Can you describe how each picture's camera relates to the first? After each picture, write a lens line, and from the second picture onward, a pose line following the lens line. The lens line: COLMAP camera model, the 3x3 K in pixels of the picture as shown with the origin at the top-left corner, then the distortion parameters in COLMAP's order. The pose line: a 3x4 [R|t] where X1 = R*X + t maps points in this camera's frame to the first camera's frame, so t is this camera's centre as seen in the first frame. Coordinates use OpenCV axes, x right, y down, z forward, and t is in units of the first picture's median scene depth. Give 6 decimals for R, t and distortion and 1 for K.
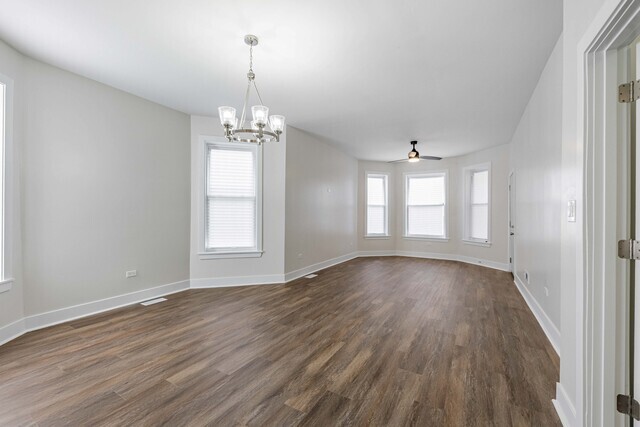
lens RADIAL K [[264.0, 0, 317.6], [0, 264.0, 215.4], [0, 0, 1]] dist [0.004087, 0.000190]
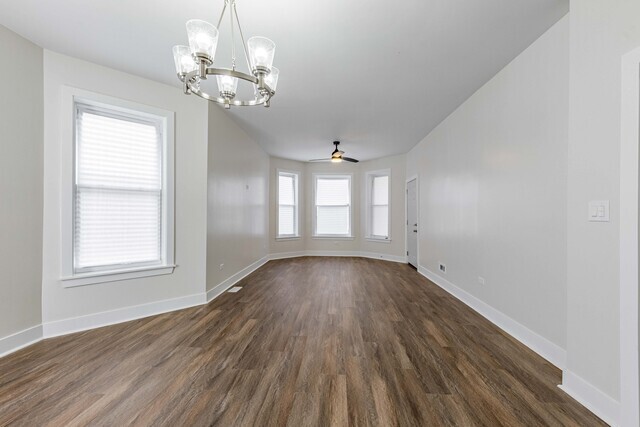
lens RADIAL K [[260.0, 0, 316.9], [0, 260.0, 215.5], [0, 0, 1]] dist [-0.000344, -0.000236]
pose [[0.895129, -0.002449, 0.445801, -0.175815], [0.002443, 0.999997, 0.000587, -0.000146], [-0.445801, 0.000564, 0.895132, 0.184607]]
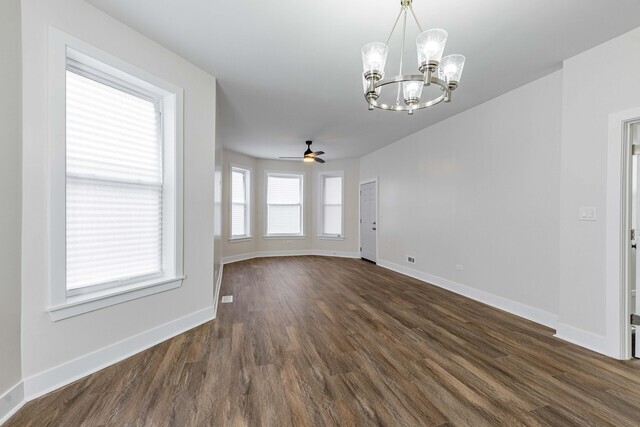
lens RADIAL K [[264.0, 0, 317.6], [0, 264.0, 215.4], [0, 0, 1]] dist [0.004087, 0.000190]
pose [[0.667519, -0.006102, 0.744567, -0.447487], [0.001089, 0.999973, 0.007219, -0.006010], [-0.744592, -0.004008, 0.667508, 0.375334]]
